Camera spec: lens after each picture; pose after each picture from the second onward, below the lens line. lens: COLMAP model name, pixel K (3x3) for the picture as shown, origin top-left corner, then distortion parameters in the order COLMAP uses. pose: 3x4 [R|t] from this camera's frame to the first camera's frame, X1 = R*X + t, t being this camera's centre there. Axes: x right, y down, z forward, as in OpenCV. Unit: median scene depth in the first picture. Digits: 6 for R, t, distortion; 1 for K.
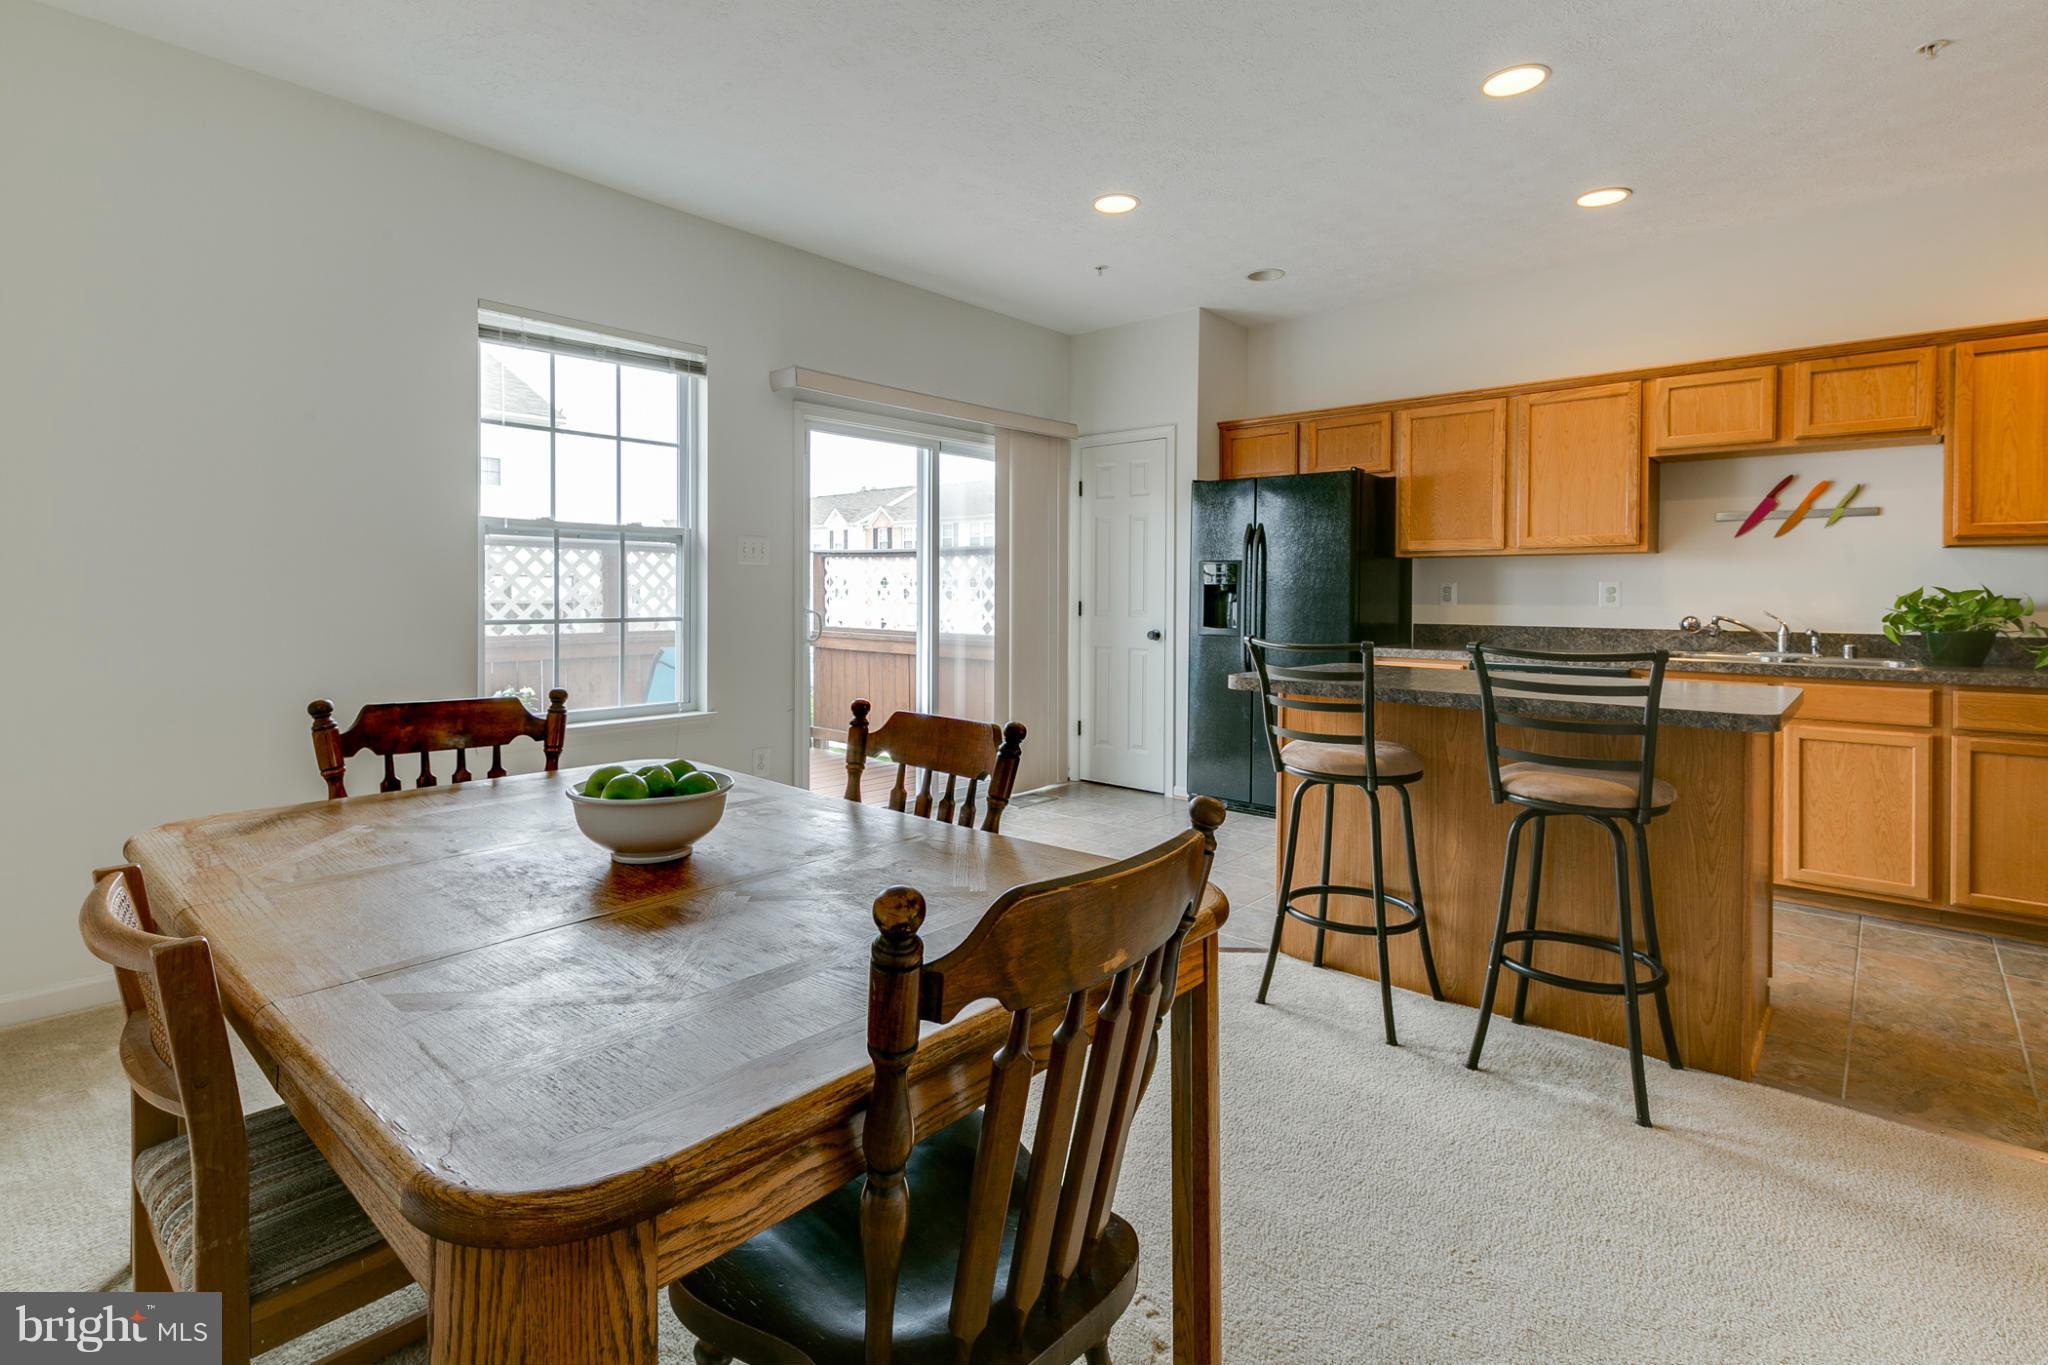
lens RADIAL K [[973.7, 0, 1003.5], [0, 973.7, 601.1], [0, 0, 1]] dist [0.004188, -0.002390]
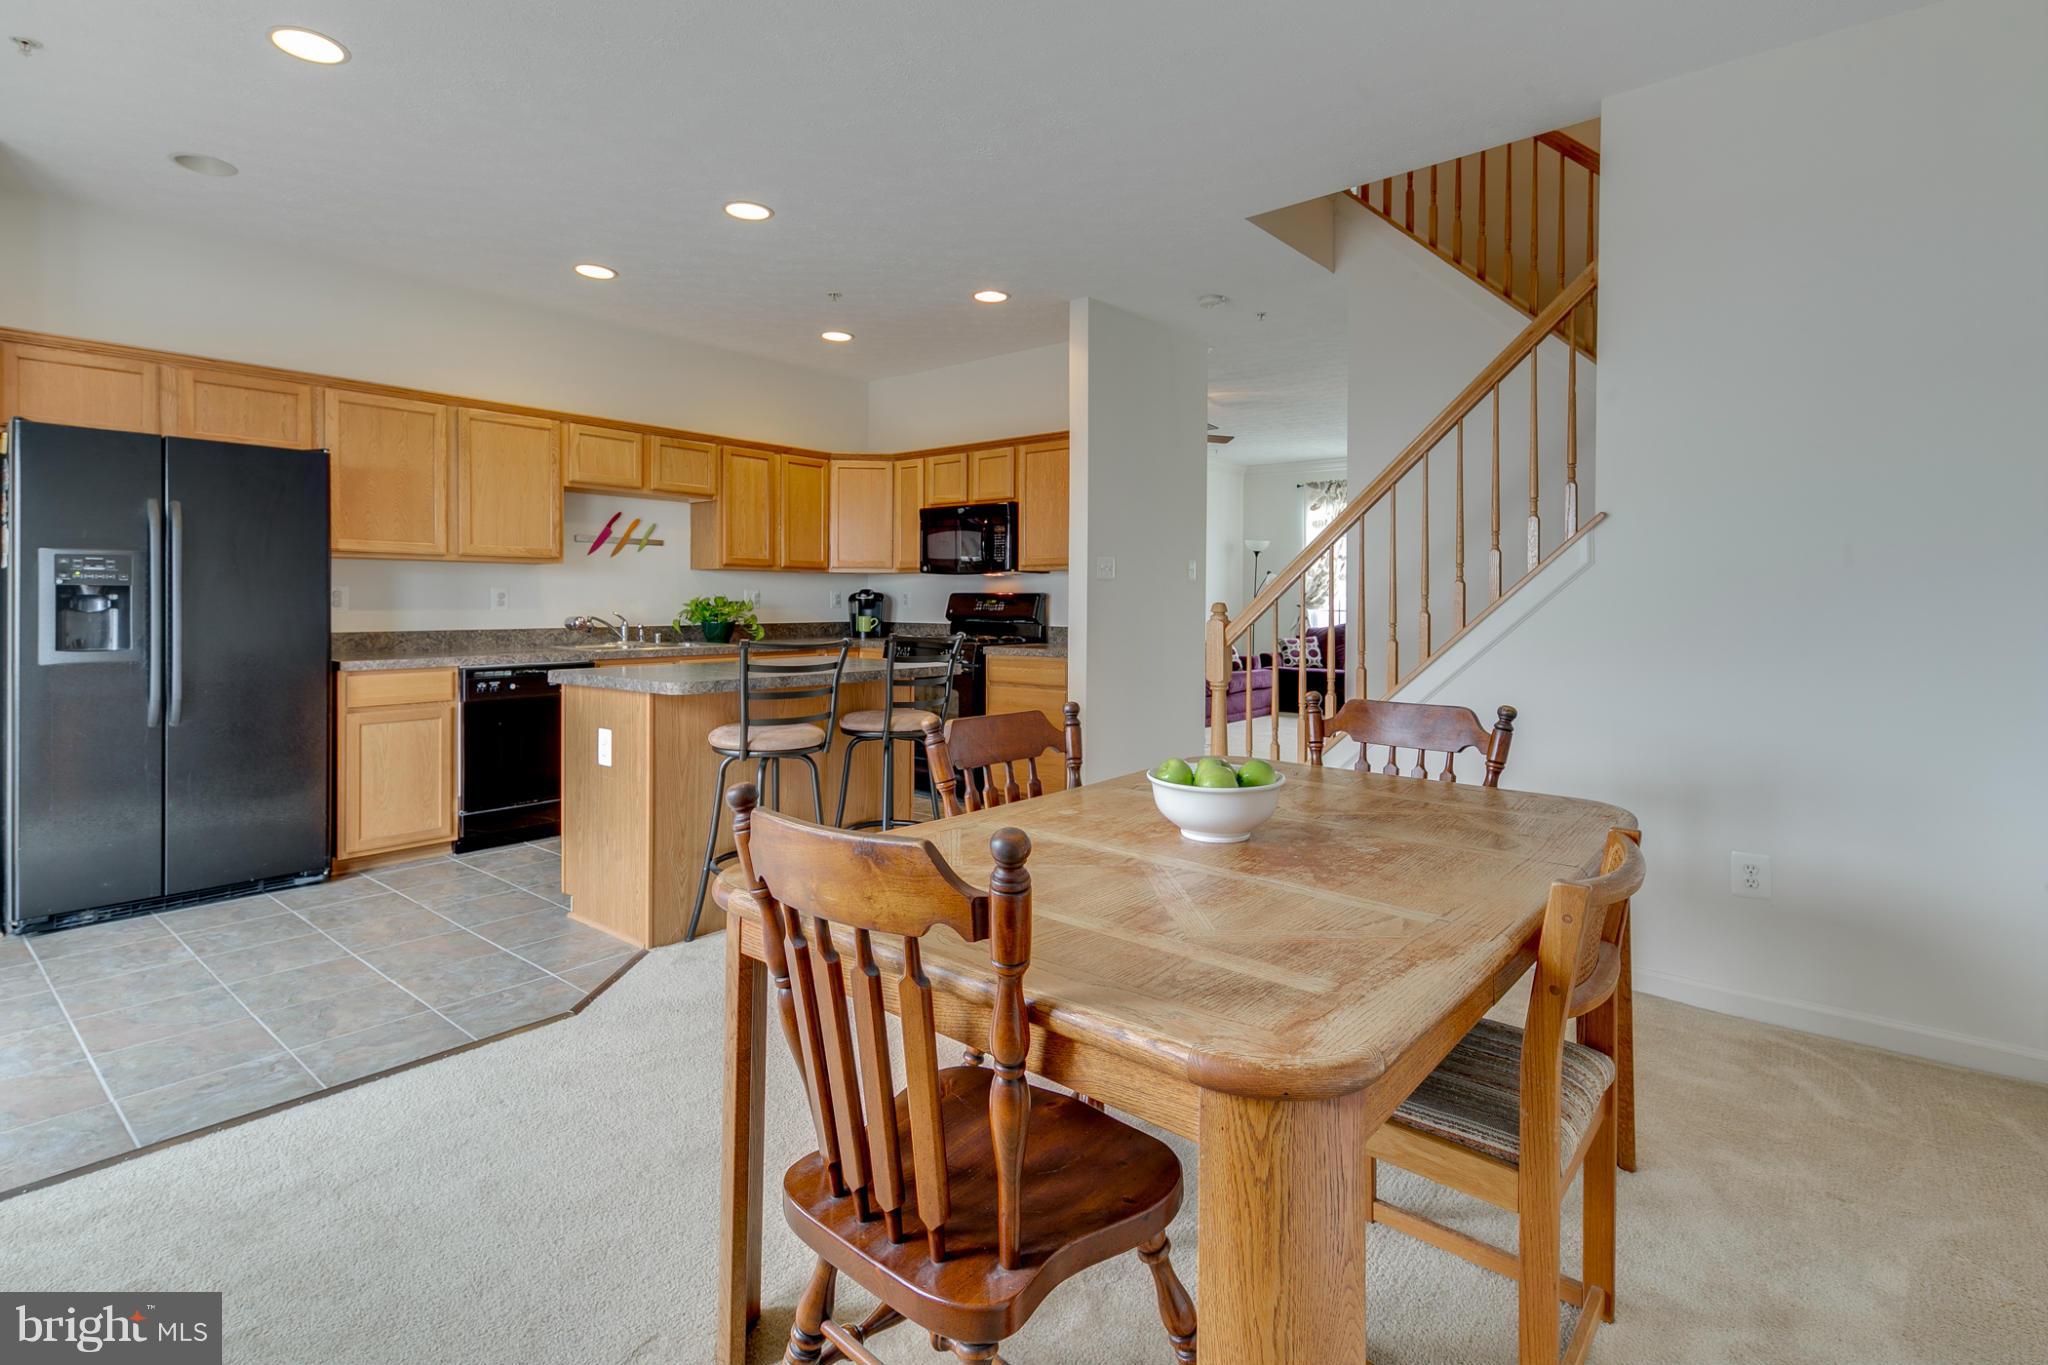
lens RADIAL K [[979.4, 0, 1002.3], [0, 979.4, 605.9], [0, 0, 1]] dist [0.021660, -0.009082]
pose [[-0.029973, -0.011226, 0.999488, -0.603046], [0.003378, 0.999930, 0.011332, -0.011367], [-0.999545, 0.003716, -0.029933, 0.517713]]
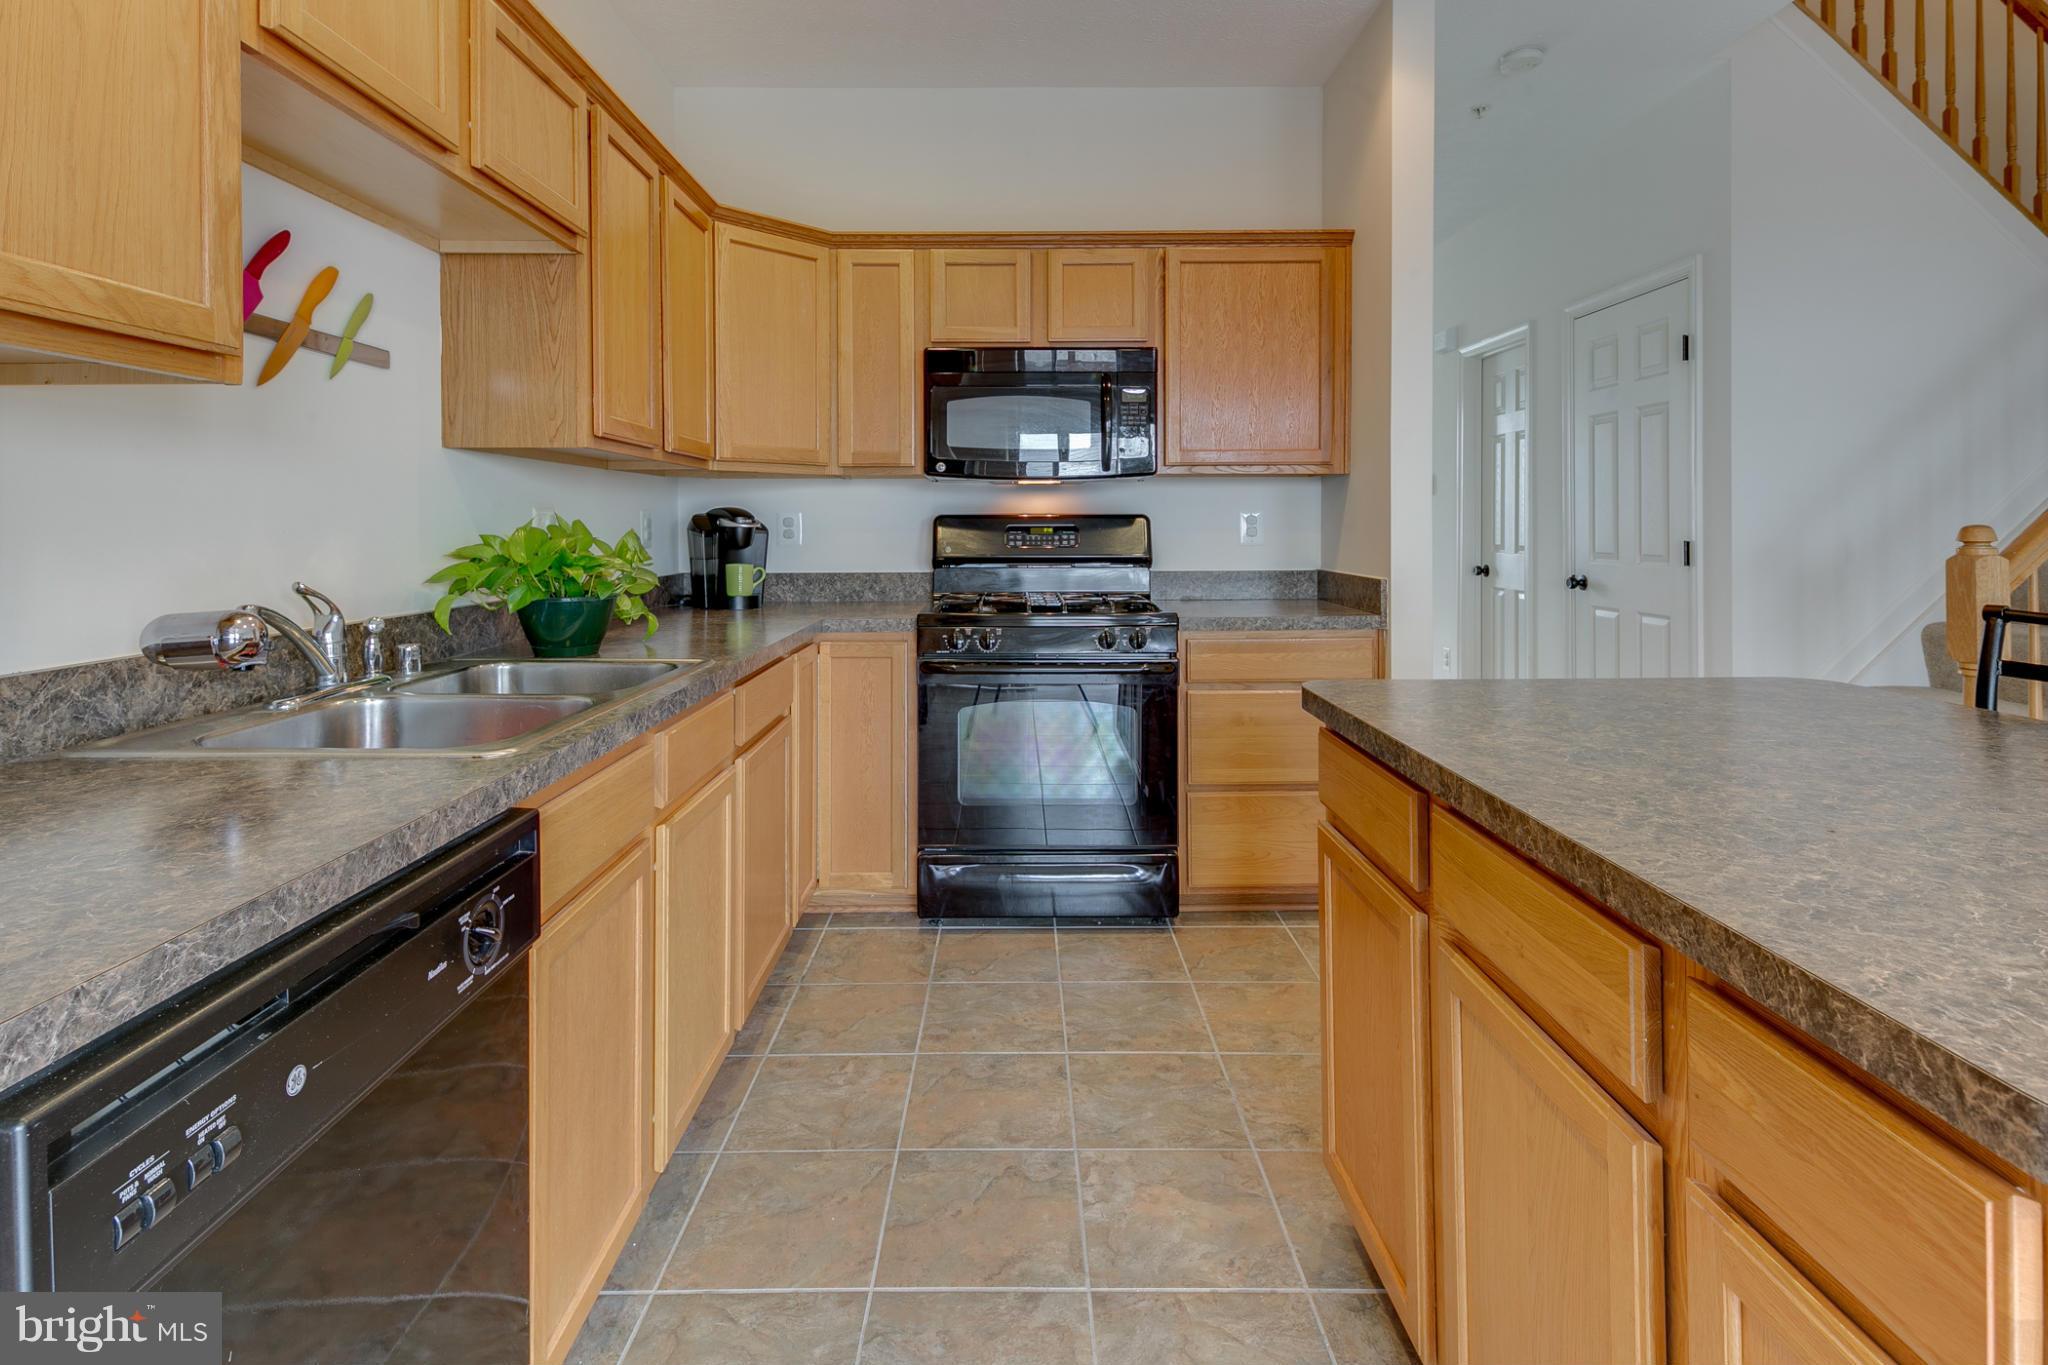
lens RADIAL K [[979.4, 0, 1013.6], [0, 979.4, 529.7], [0, 0, 1]] dist [0.021660, -0.009082]
pose [[-0.672614, -0.005809, 0.739971, 0.327314], [0.006490, 0.999884, 0.013749, -0.013313], [-0.739965, 0.014050, -0.672499, 1.078001]]
